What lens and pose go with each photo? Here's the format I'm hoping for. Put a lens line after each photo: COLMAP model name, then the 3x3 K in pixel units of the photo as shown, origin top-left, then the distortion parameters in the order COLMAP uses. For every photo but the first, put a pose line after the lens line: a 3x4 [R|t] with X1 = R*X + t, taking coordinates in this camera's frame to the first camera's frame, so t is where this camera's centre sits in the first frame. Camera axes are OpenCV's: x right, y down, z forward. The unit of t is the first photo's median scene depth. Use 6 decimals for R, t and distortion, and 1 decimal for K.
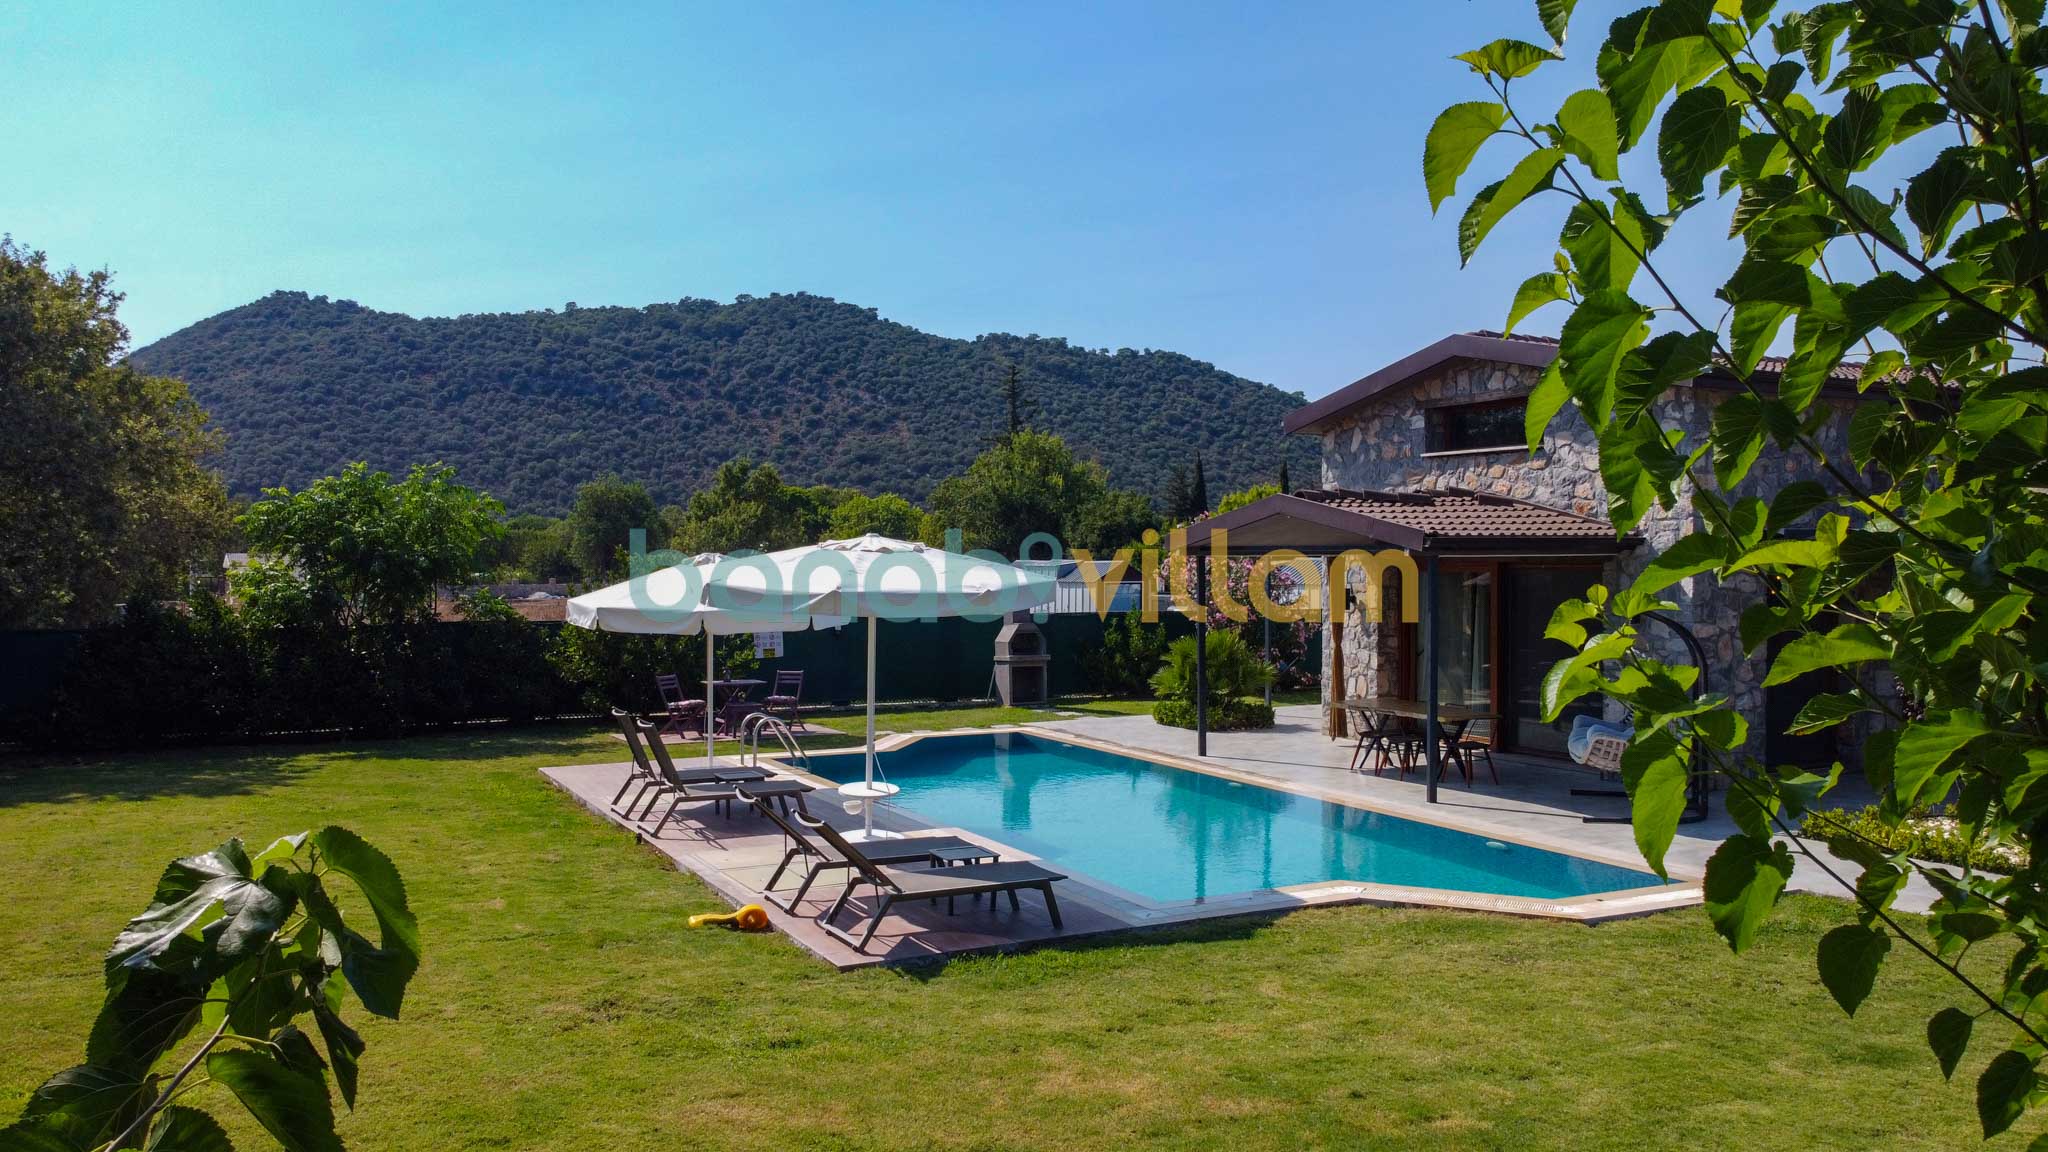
lens RADIAL K [[1555.5, 0, 1032.0], [0, 1555.5, 573.4], [0, 0, 1]] dist [0.002062, -0.002246]
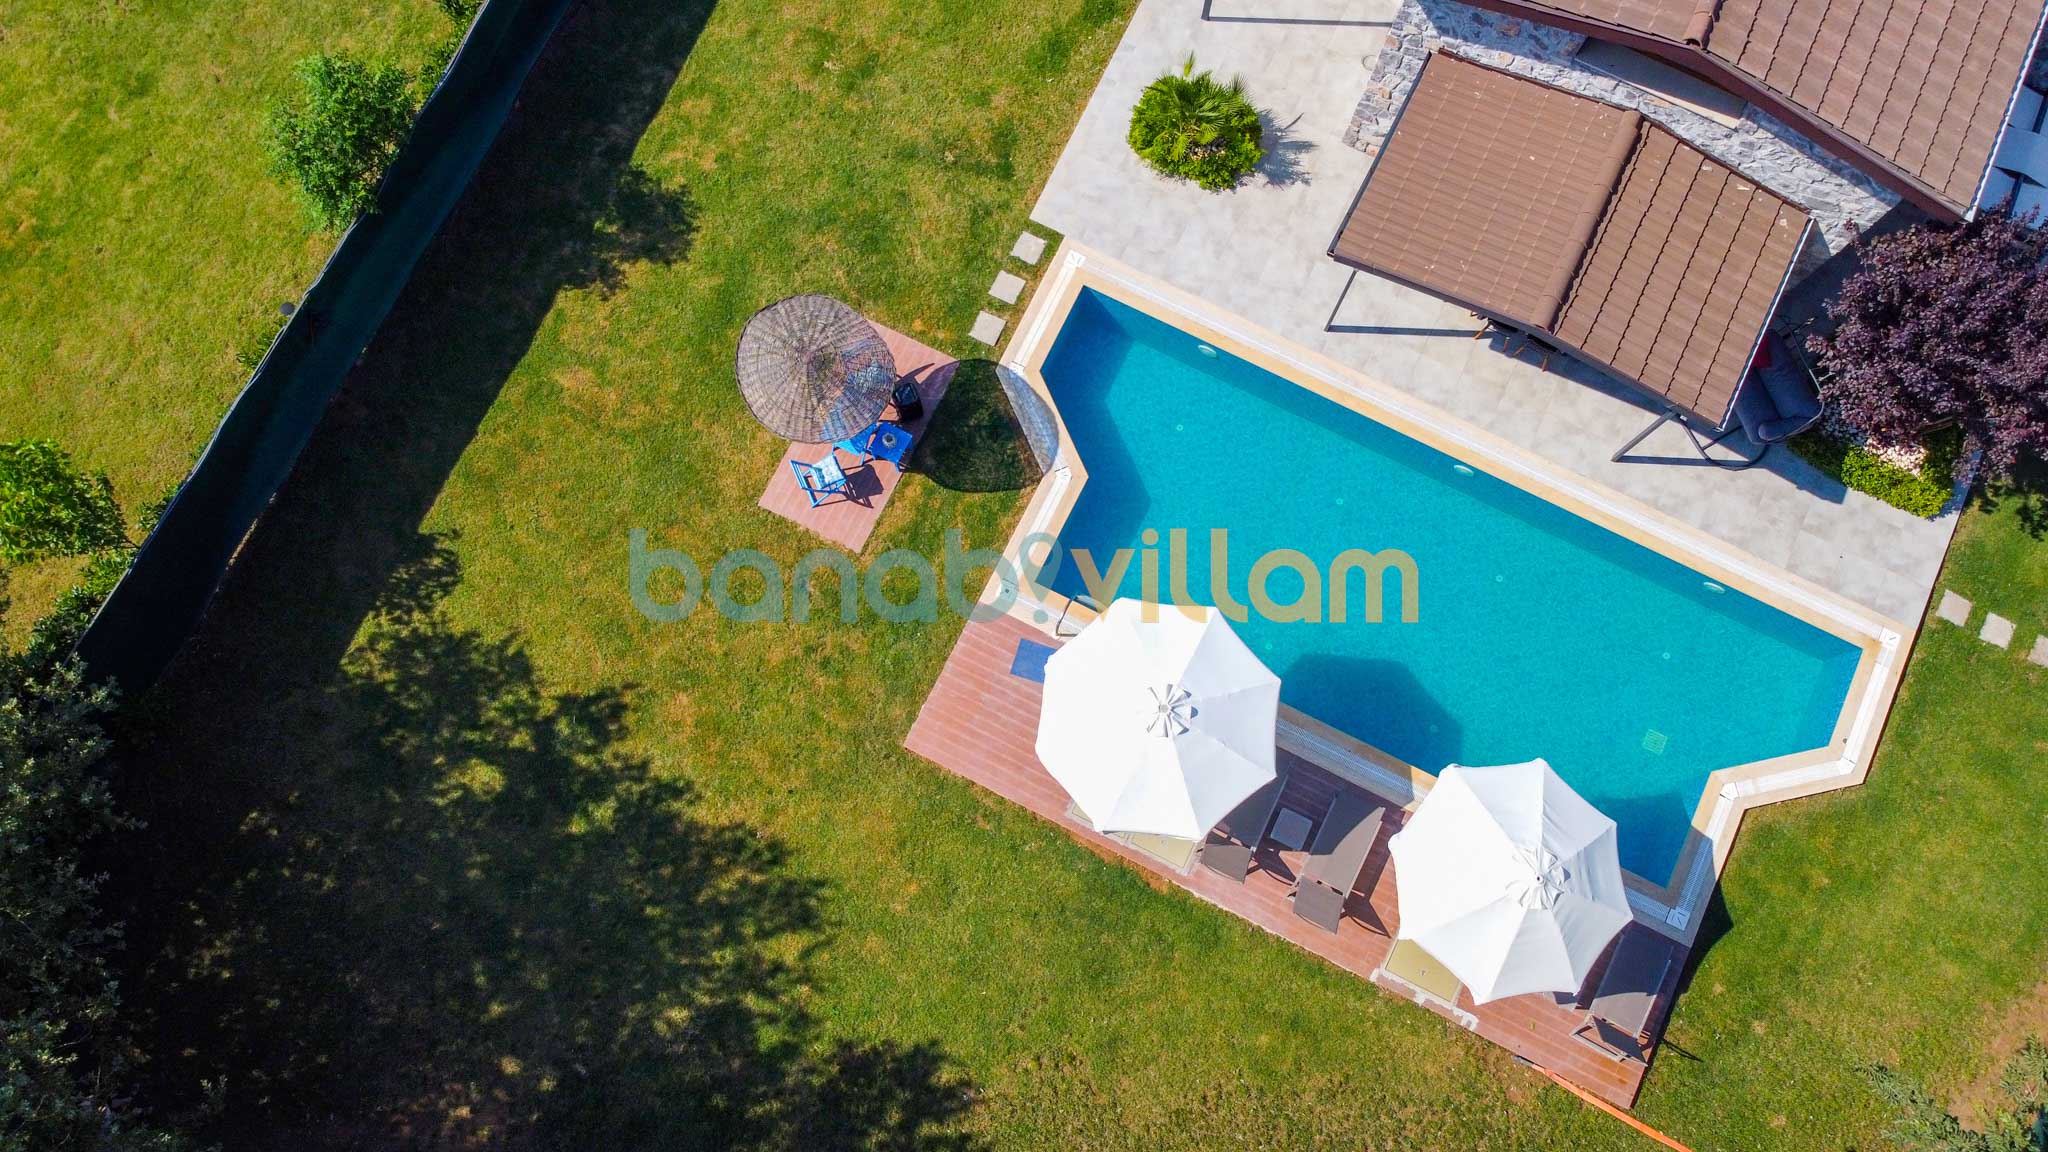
lens RADIAL K [[1555.5, 0, 1022.1], [0, 1555.5, 581.3], [0, 0, 1]] dist [0.002062, -0.002246]
pose [[0.805058, -0.577427, 0.135866, 0.886436], [0.001716, 0.231306, 0.972879, -2.152718], [-0.593194, -0.782991, 0.187206, -1.155767]]
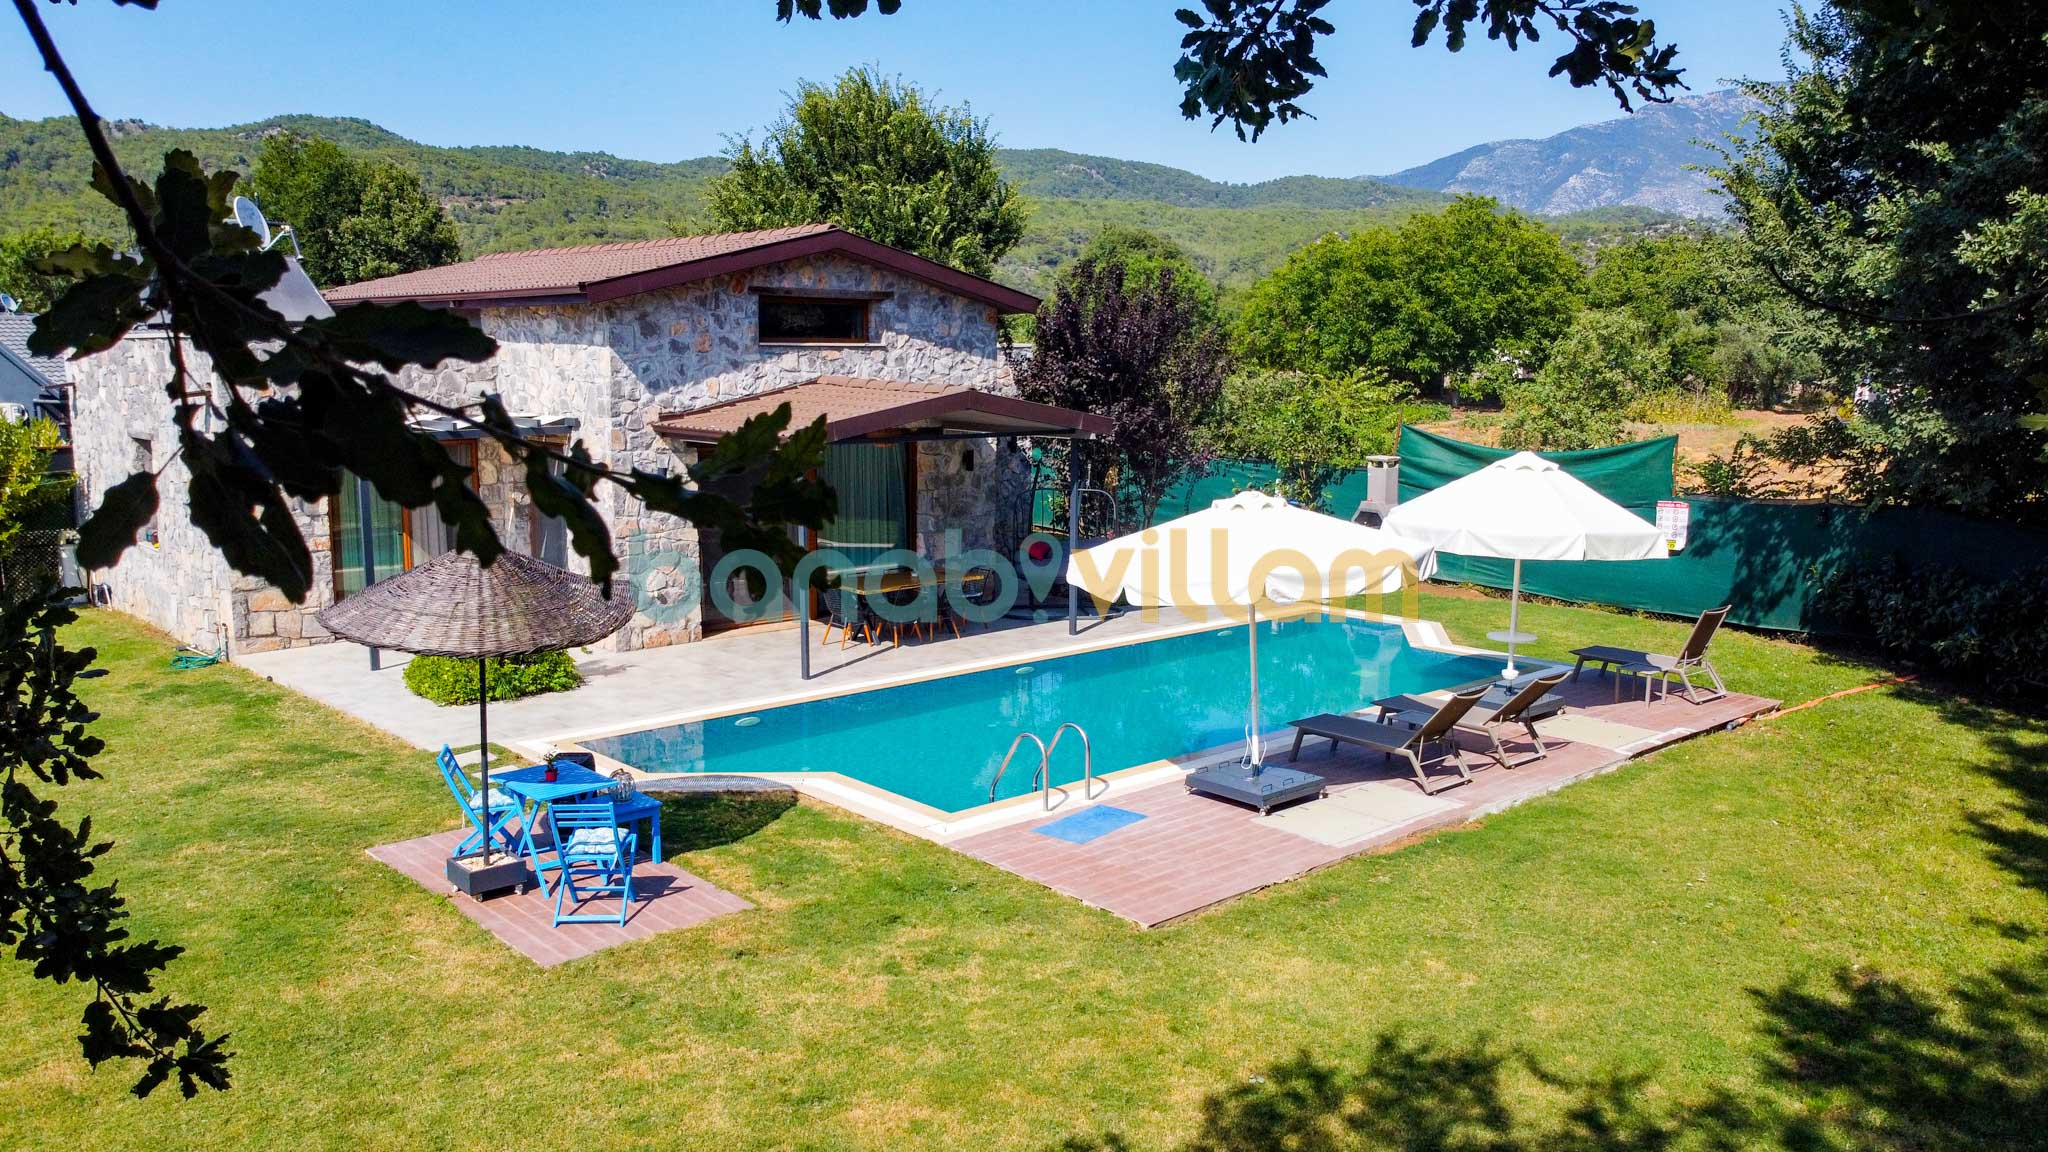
lens RADIAL K [[1555.5, 0, 1018.1], [0, 1555.5, 567.8], [0, 0, 1]] dist [0.002062, -0.002246]
pose [[-0.253467, -0.141510, 0.956937, -0.208762], [0.003724, 0.989092, 0.147252, -0.172840], [-0.967337, 0.040887, -0.250175, -0.391021]]
